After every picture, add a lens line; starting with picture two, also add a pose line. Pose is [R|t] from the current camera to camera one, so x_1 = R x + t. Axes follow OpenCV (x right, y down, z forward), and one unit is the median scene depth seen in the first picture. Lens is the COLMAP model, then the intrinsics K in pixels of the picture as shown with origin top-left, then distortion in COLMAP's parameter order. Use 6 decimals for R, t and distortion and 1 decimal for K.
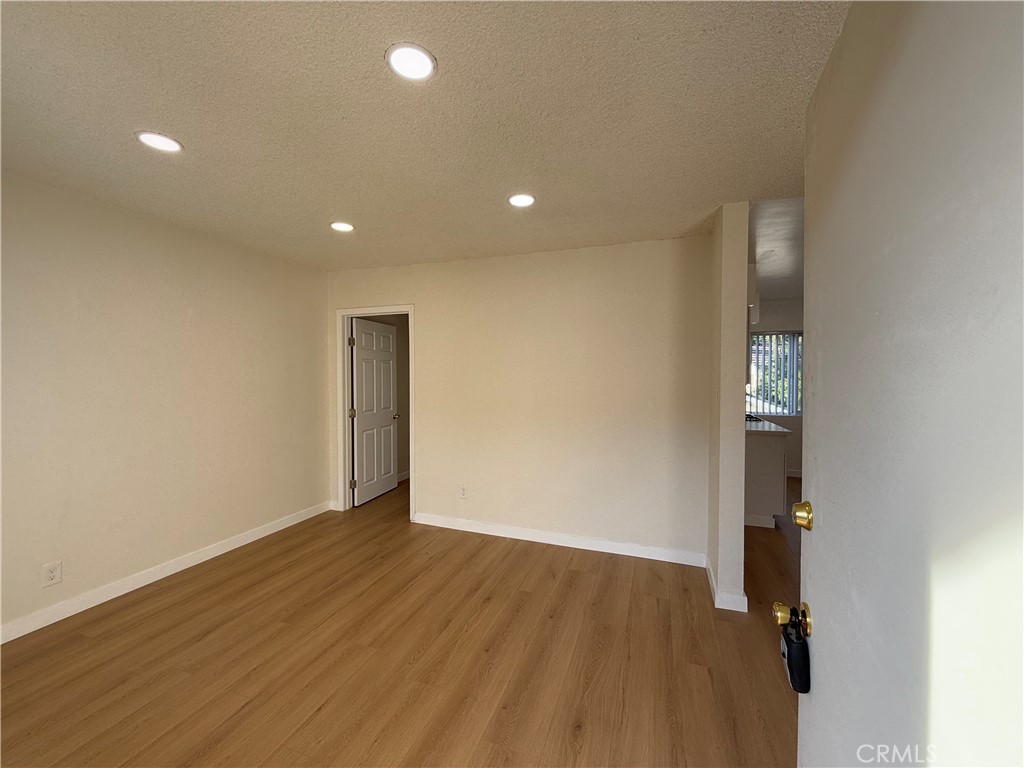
lens RADIAL K [[407.6, 0, 512.0], [0, 407.6, 384.0], [0, 0, 1]] dist [-0.001749, -0.000274]
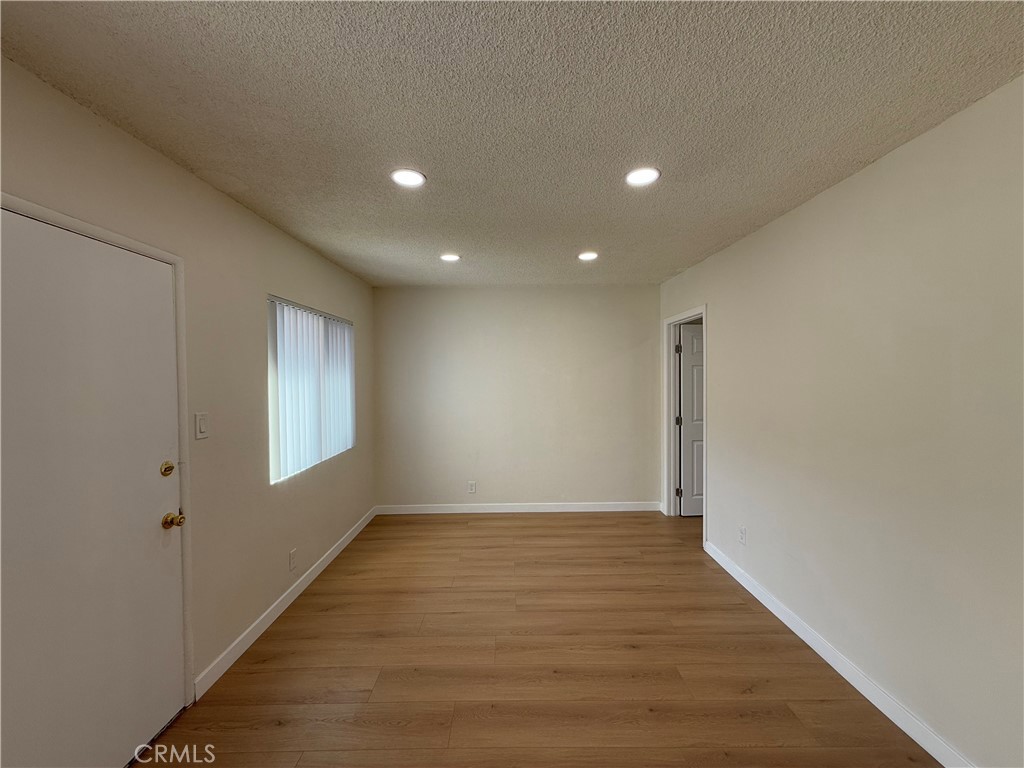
lens RADIAL K [[407.6, 0, 512.0], [0, 407.6, 384.0], [0, 0, 1]] dist [-0.001749, -0.000274]
pose [[0.337897, 0.010458, -0.941125, 0.600586], [-0.007705, 0.999935, 0.008345, -0.035423], [0.941151, 0.004432, 0.337956, 0.413248]]
